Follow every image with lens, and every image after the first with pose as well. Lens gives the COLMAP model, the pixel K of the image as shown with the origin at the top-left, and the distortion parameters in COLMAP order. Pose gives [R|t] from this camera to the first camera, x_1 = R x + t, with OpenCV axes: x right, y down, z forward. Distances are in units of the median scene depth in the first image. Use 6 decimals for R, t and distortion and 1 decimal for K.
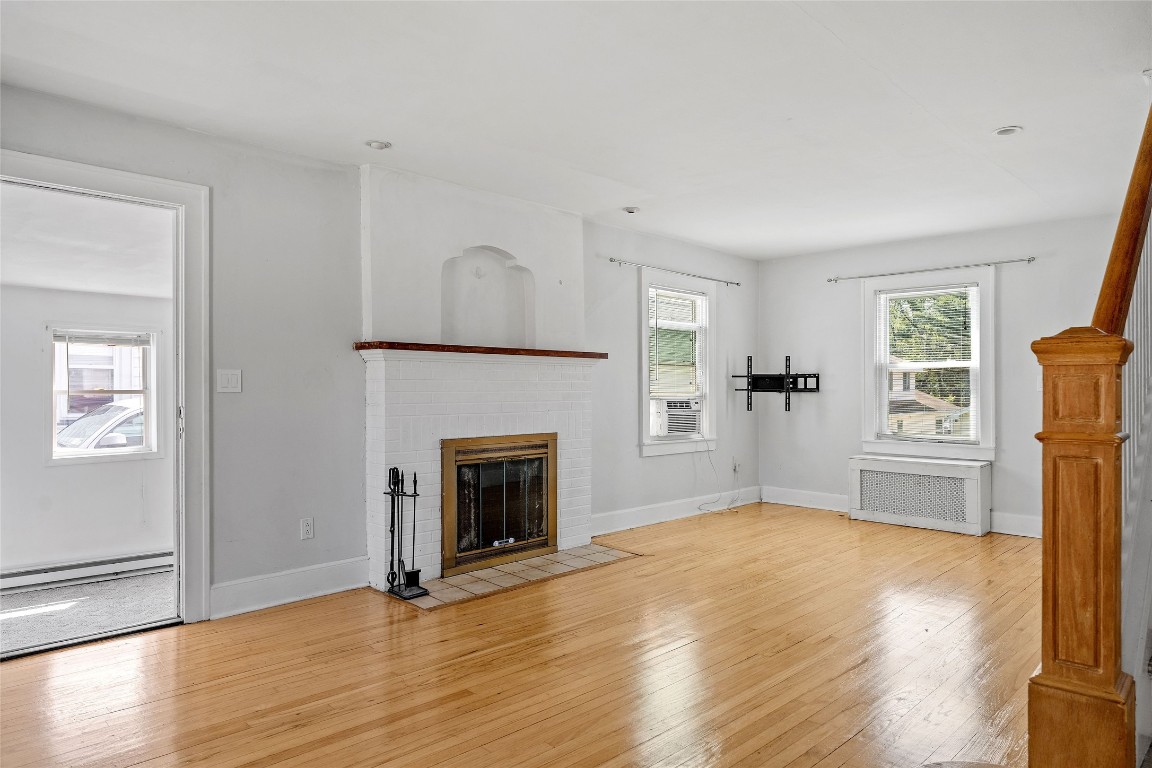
lens RADIAL K [[737.4, 0, 568.6], [0, 737.4, 388.8], [0, 0, 1]] dist [-0.002260, 0.001814]
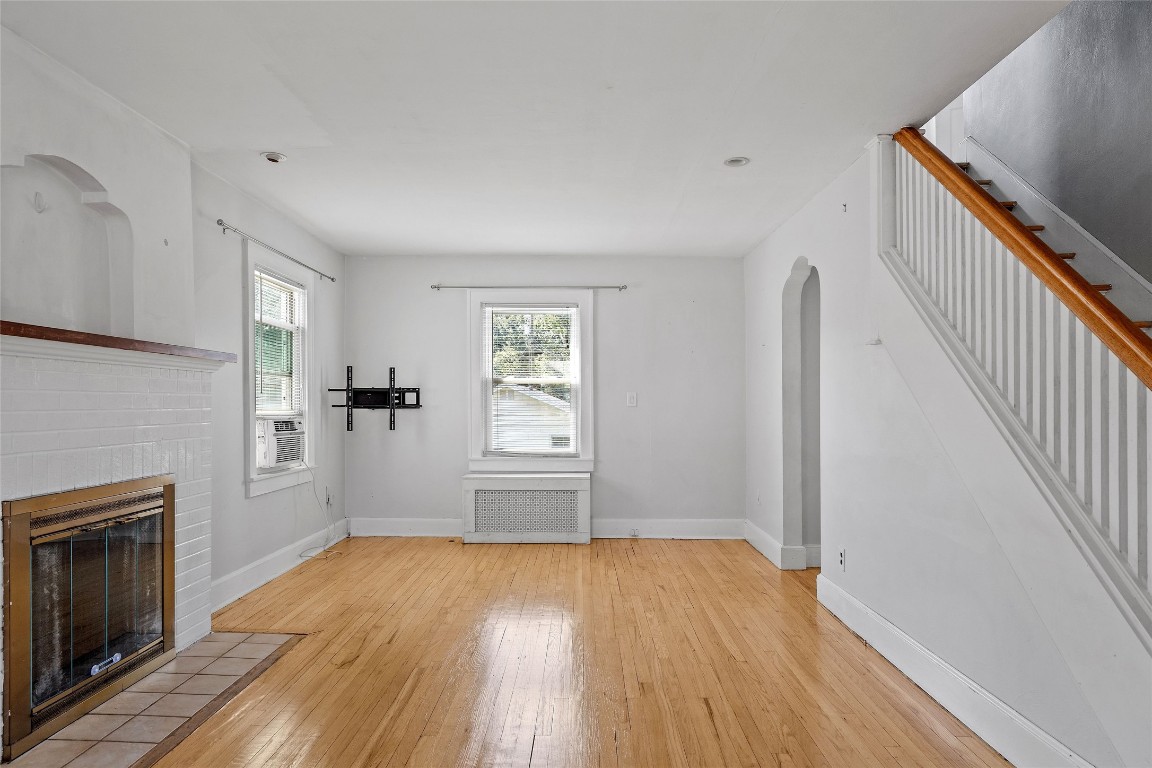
lens RADIAL K [[737.4, 0, 584.3], [0, 737.4, 404.4], [0, 0, 1]] dist [-0.002260, 0.001814]
pose [[0.704856, -0.001857, 0.709348, -0.223397], [0.002564, 0.999997, 0.000070, 0.000016], [-0.709346, 0.001769, 0.704859, 0.290835]]
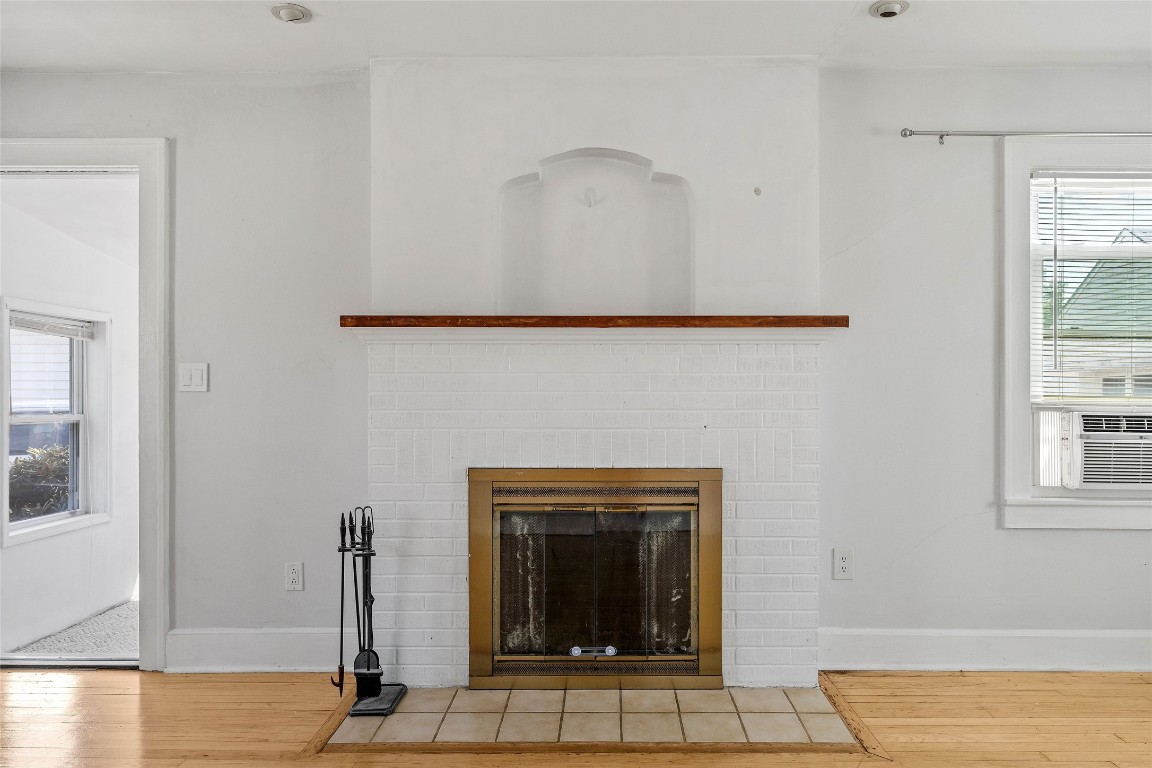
lens RADIAL K [[737.4, 0, 591.0], [0, 737.4, 398.1], [0, 0, 1]] dist [-0.002260, 0.001814]
pose [[0.702855, 0.004901, -0.711316, 0.304298], [-0.001366, 0.999984, 0.005540, 0.005140], [0.711332, -0.002922, 0.702851, 0.557300]]
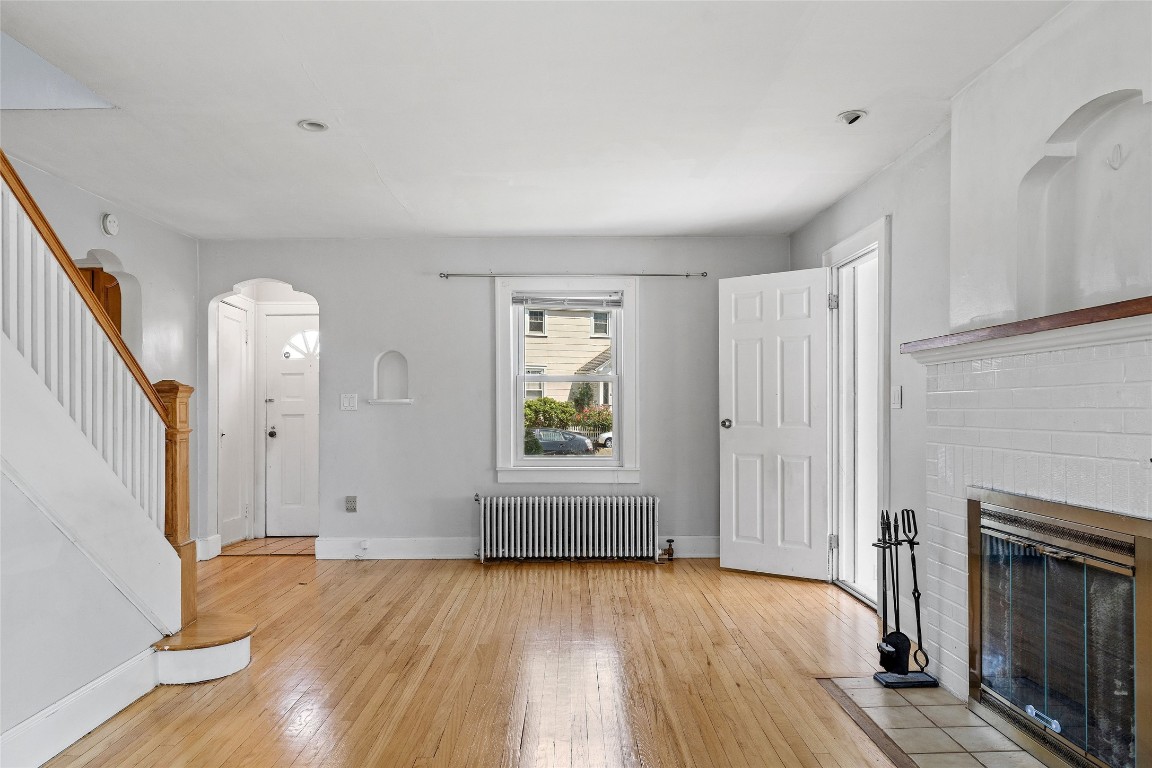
lens RADIAL K [[798.6, 0, 560.5], [0, 798.6, 408.5], [0, 0, 1]] dist [-0.003862, -0.001246]
pose [[-0.709589, 0.005292, -0.704596, 0.478241], [0.004144, 0.999986, 0.003338, 0.000312], [0.704604, -0.000551, -0.709601, 1.082794]]
